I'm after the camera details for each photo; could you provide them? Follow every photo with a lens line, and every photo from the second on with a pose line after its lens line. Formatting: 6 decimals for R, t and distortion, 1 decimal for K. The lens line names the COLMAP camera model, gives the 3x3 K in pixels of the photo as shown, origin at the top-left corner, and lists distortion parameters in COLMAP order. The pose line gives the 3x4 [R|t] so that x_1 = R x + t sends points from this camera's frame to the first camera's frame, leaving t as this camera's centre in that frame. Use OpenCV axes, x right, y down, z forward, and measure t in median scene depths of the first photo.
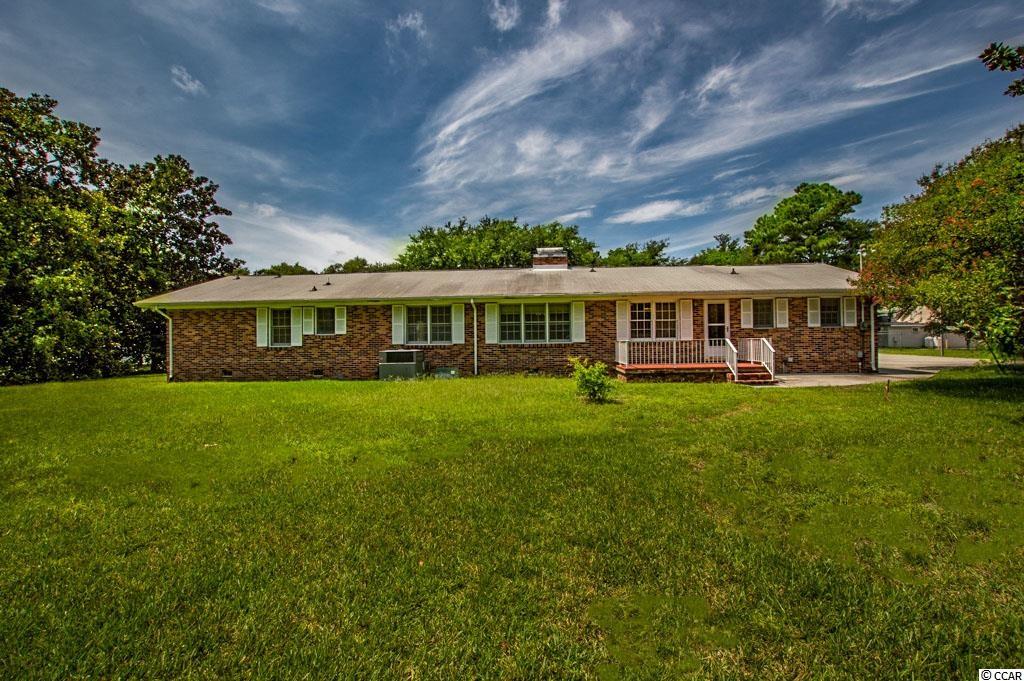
lens RADIAL K [[457.1, 0, 511.7], [0, 457.1, 340.2], [0, 0, 1]] dist [-0.027822, -0.000723]
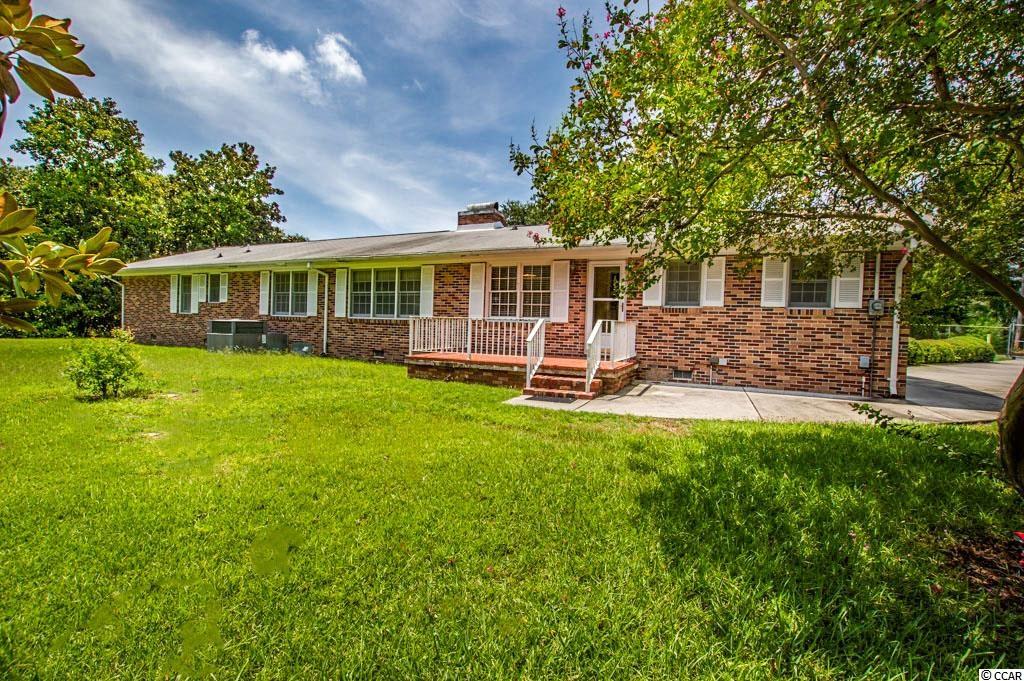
lens RADIAL K [[457.1, 0, 510.6], [0, 457.1, 341.0], [0, 0, 1]] dist [-0.027822, -0.000723]
pose [[0.931077, 0.054257, -0.360765, 0.553880], [-0.040385, 0.998130, 0.045888, 0.000125], [0.362580, -0.028156, 0.931527, 0.343646]]
